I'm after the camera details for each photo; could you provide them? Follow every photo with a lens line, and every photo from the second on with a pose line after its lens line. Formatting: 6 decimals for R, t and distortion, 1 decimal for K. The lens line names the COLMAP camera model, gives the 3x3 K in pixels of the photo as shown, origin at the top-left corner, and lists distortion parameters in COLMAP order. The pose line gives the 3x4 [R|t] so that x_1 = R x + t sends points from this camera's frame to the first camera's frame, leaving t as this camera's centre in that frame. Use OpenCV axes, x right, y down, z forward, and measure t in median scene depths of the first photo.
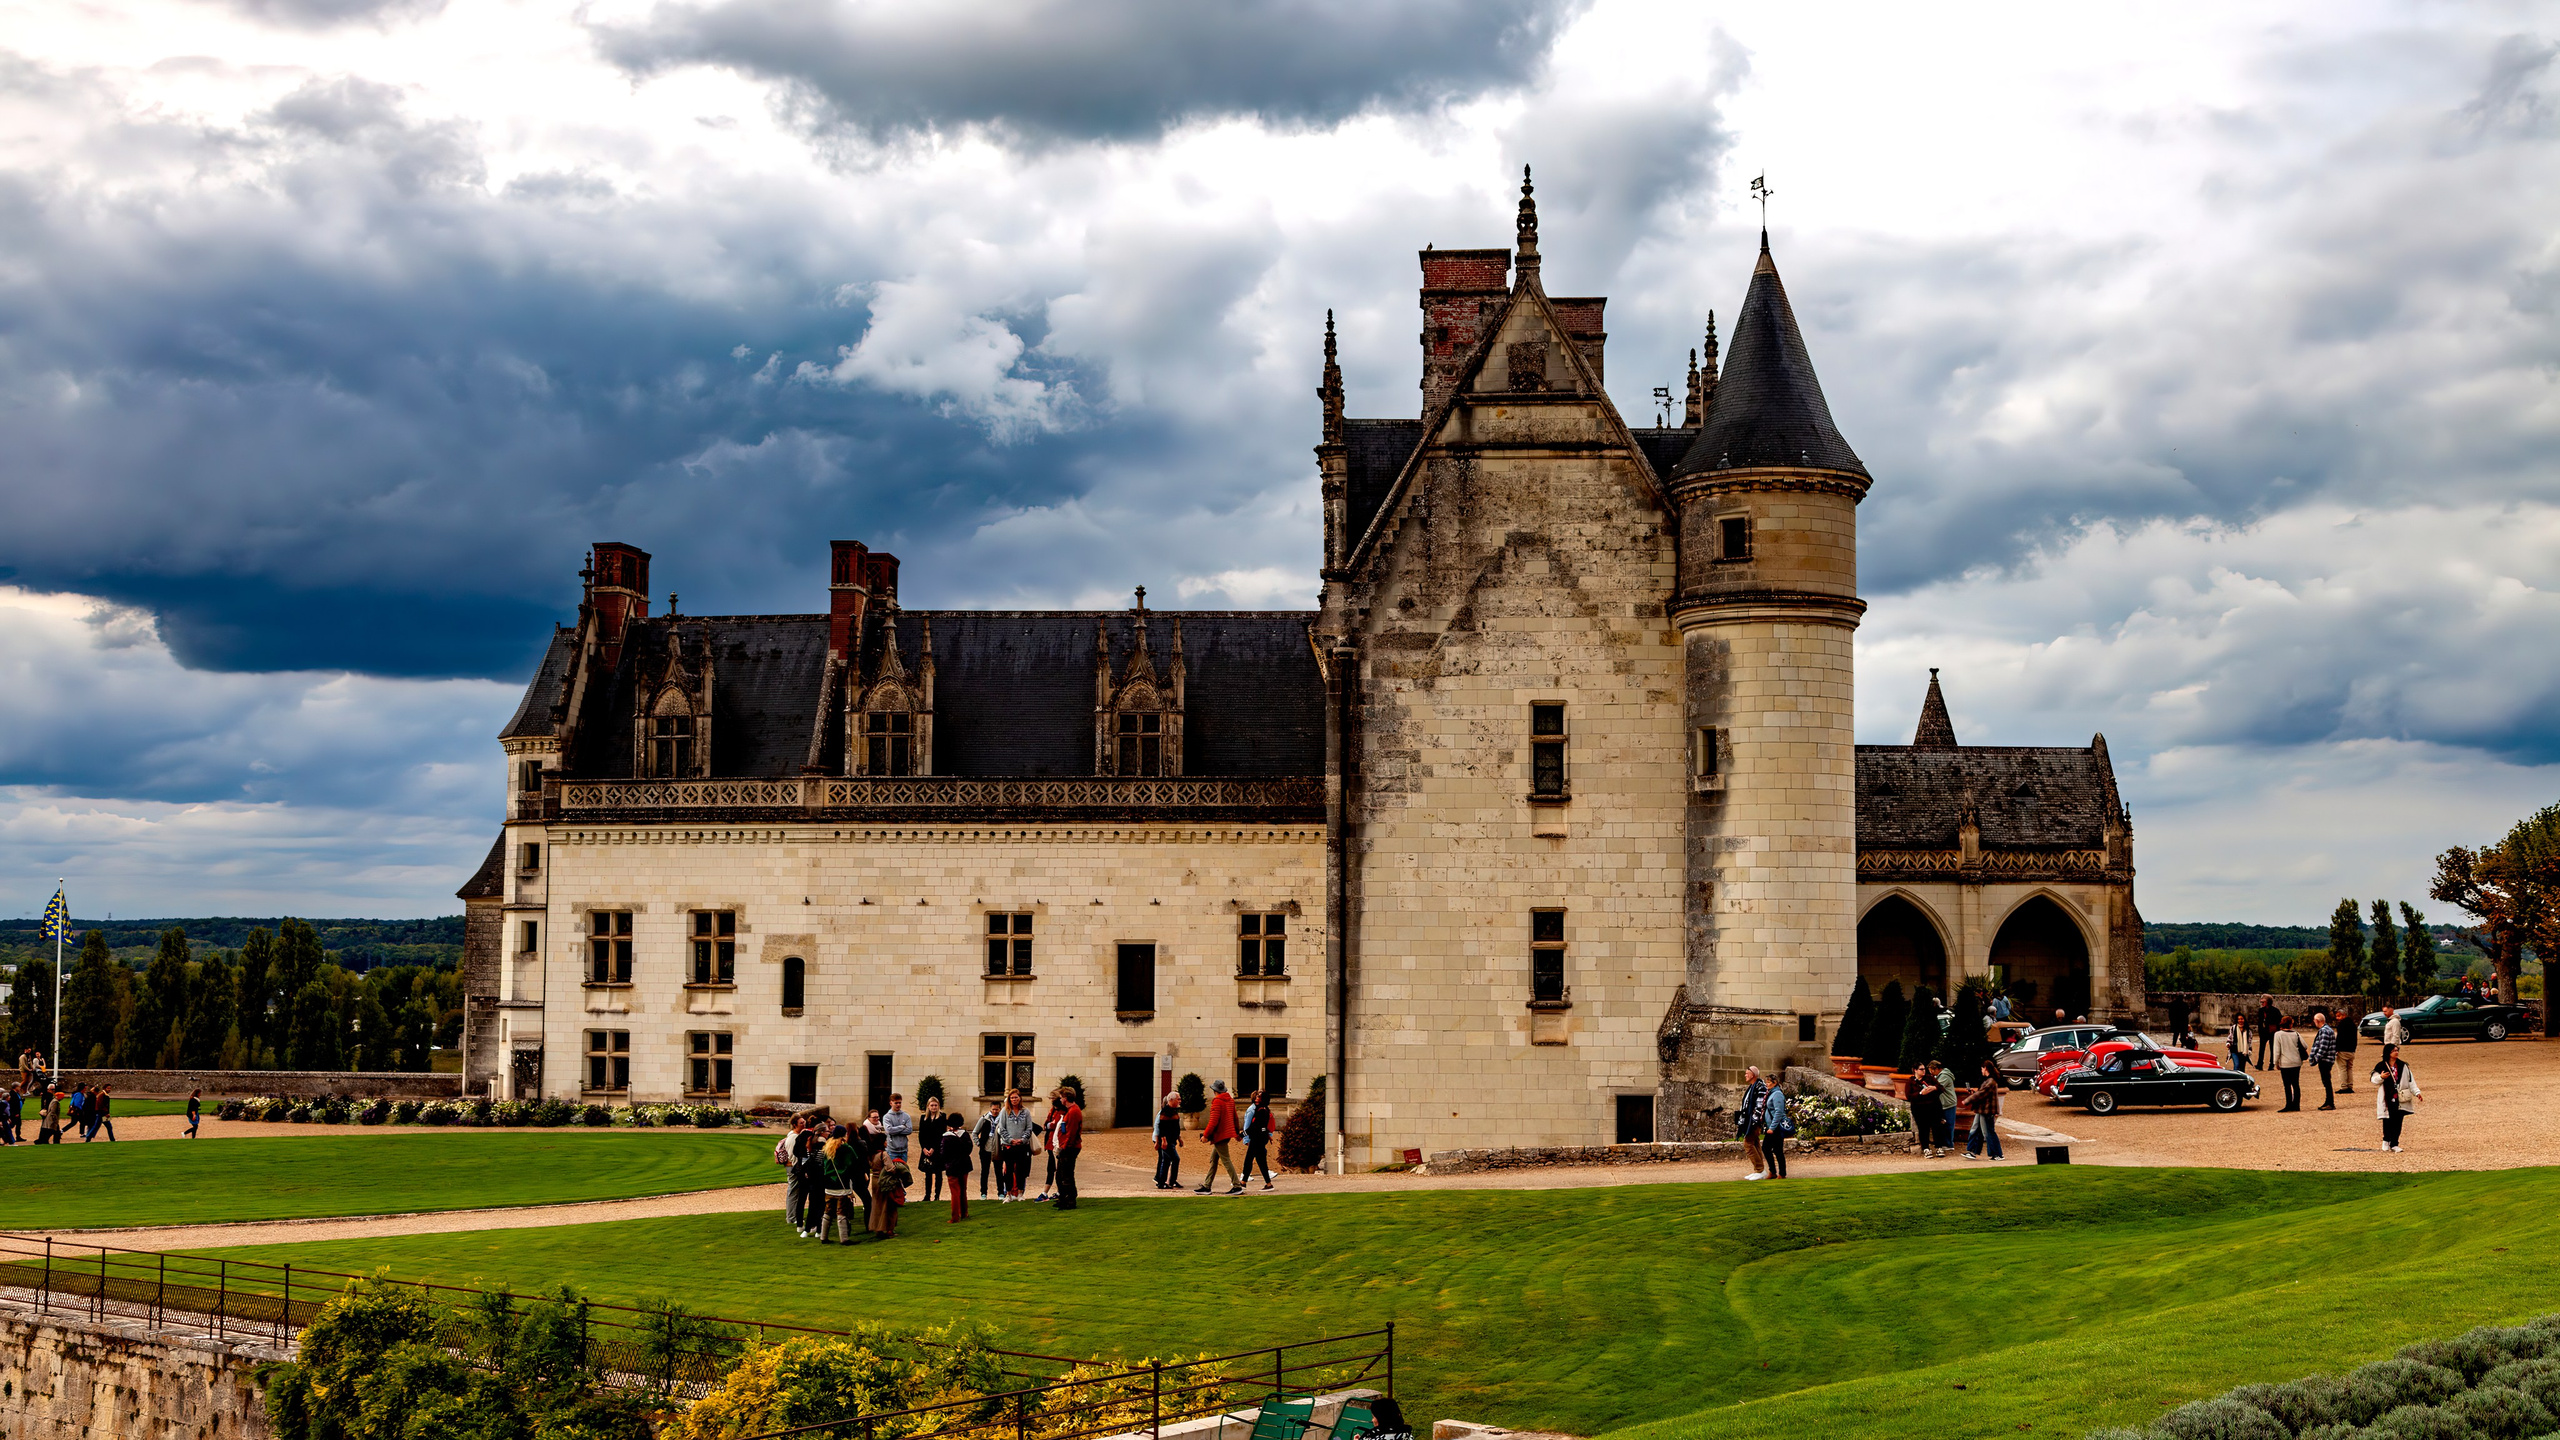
lens RADIAL K [[2745.3, 0, 1283.5], [0, 2745.3, 713.8], [0, 0, 1]] dist [0.017074, 0.000000]
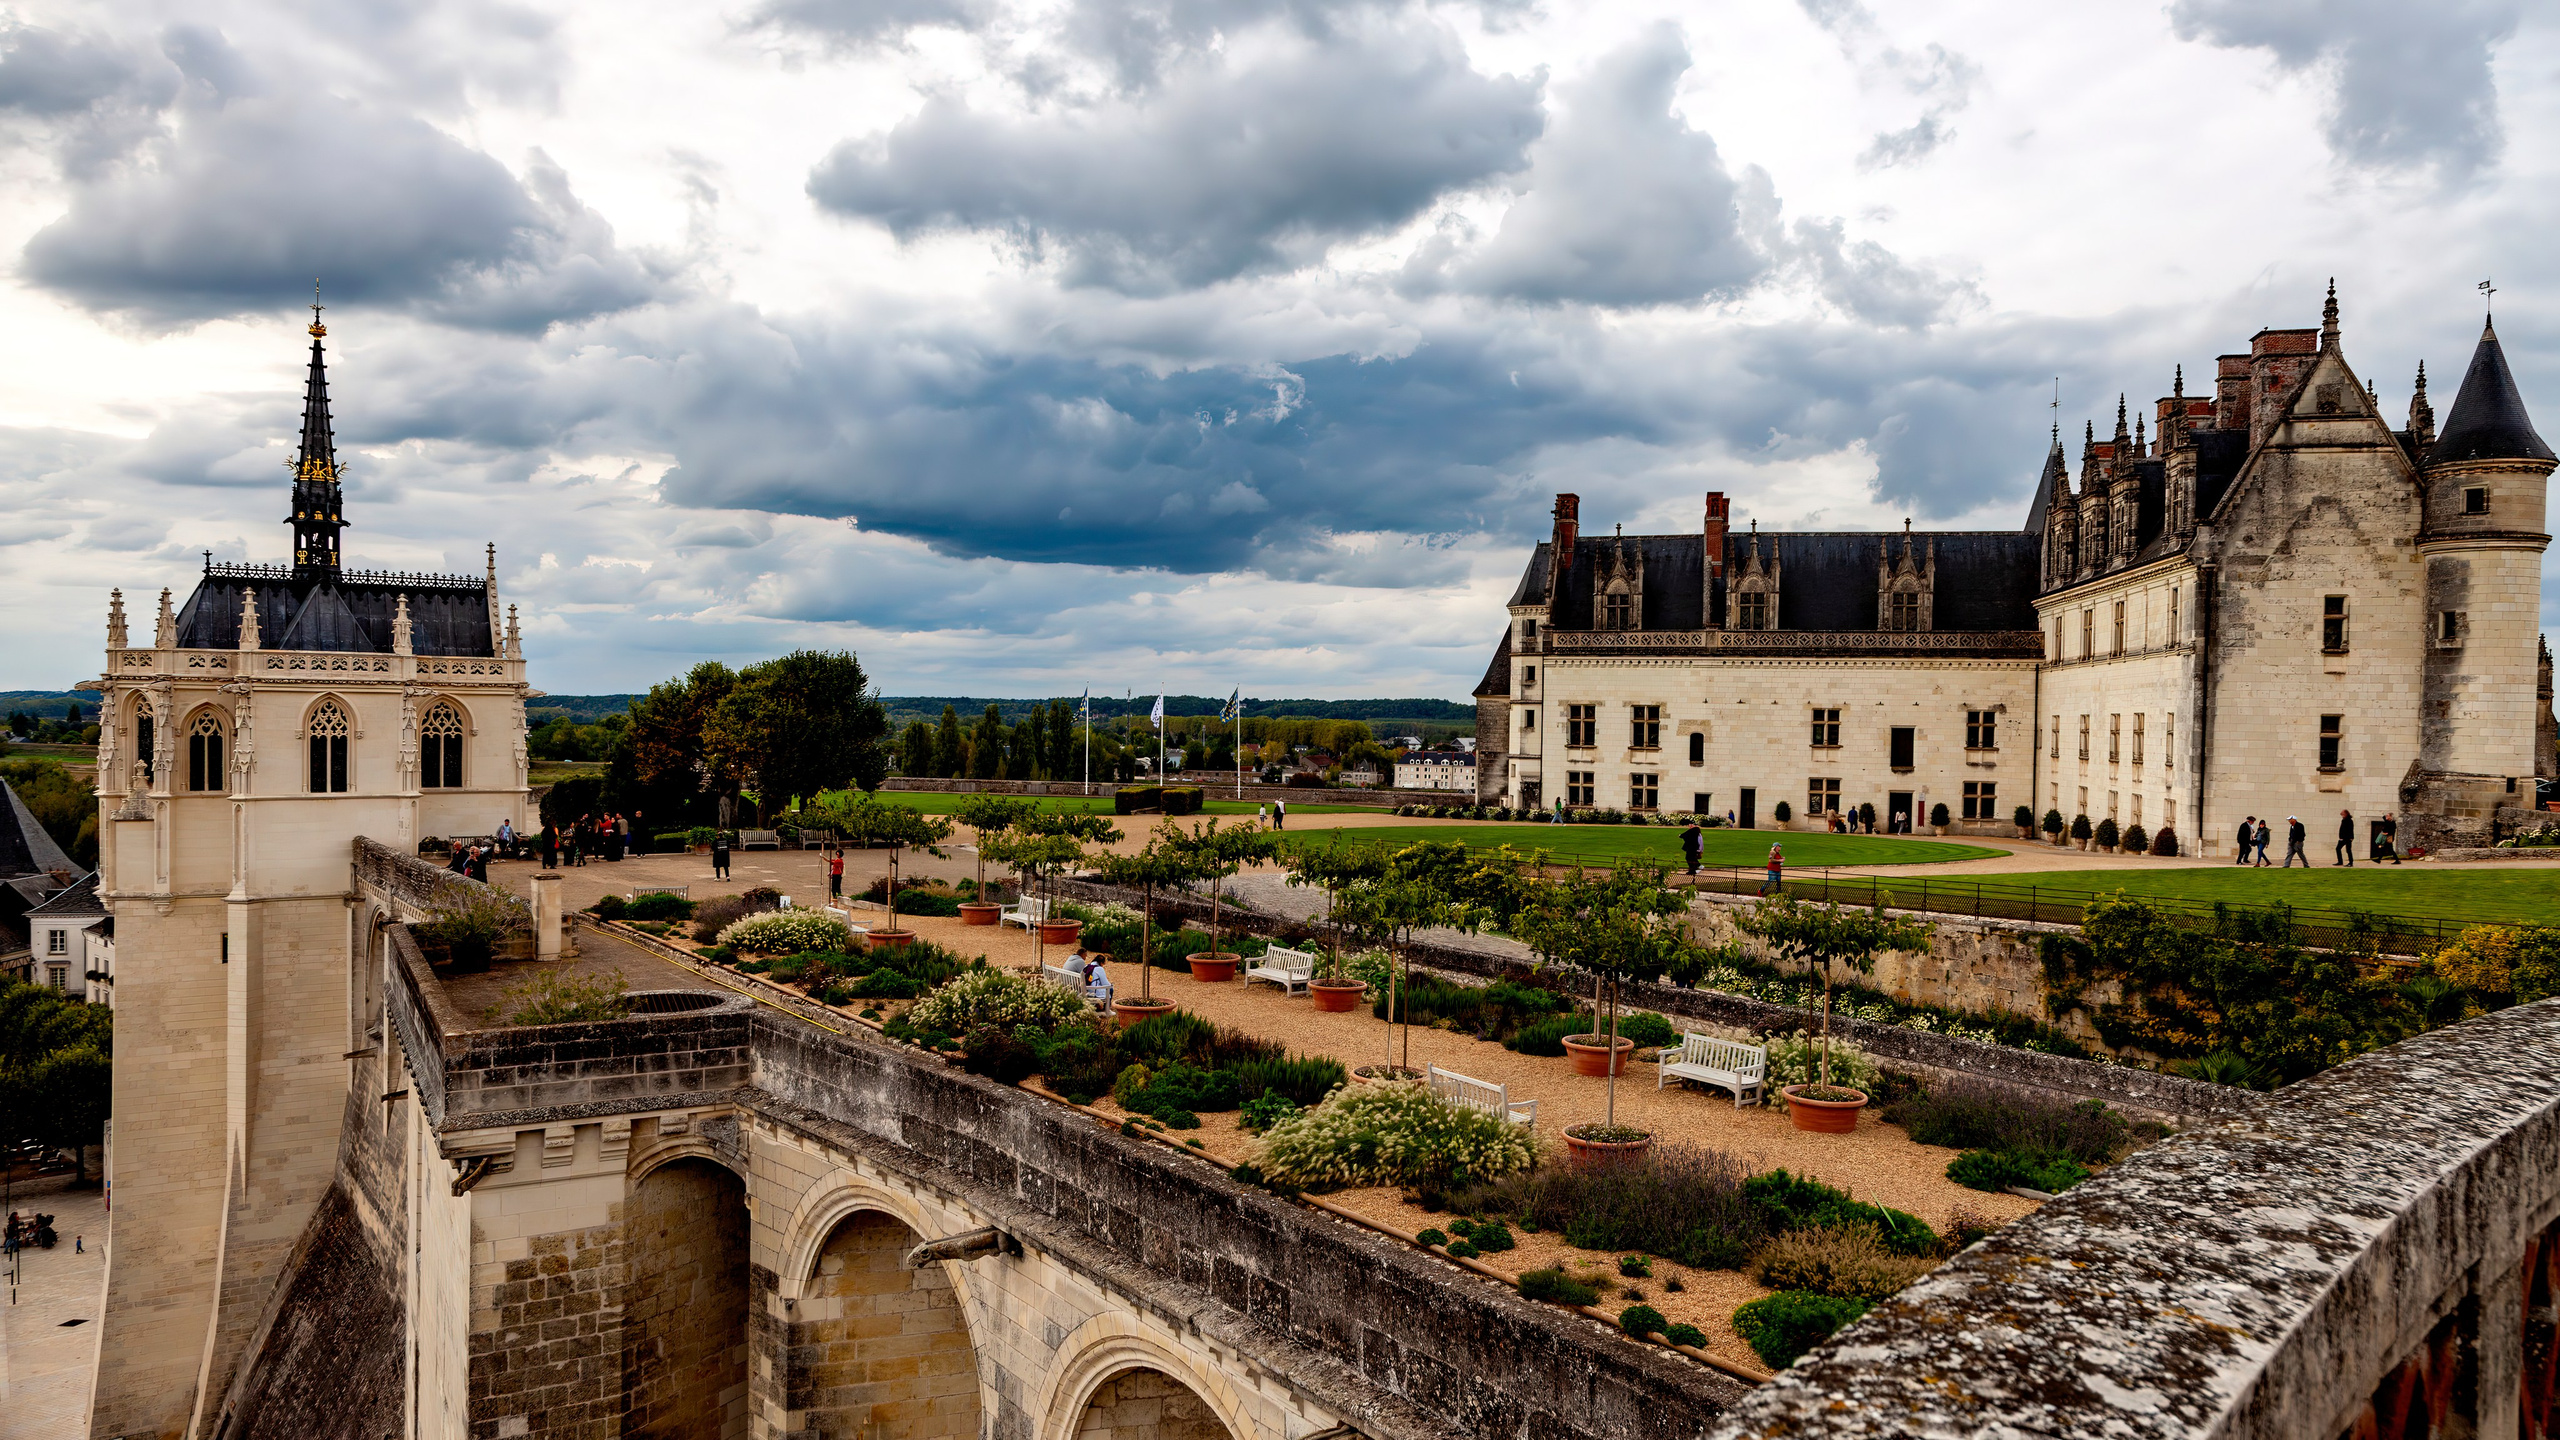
lens RADIAL K [[1720.0, 0, 1323.4], [0, 1720.0, 756.5], [0, 0, 1]] dist [0.010168, 0.001566]
pose [[0.985882, 0.017140, -0.166560, -0.233640], [0.000410, 0.994497, 0.104766, -0.011791], [0.167439, -0.103355, 0.980450, -0.123605]]
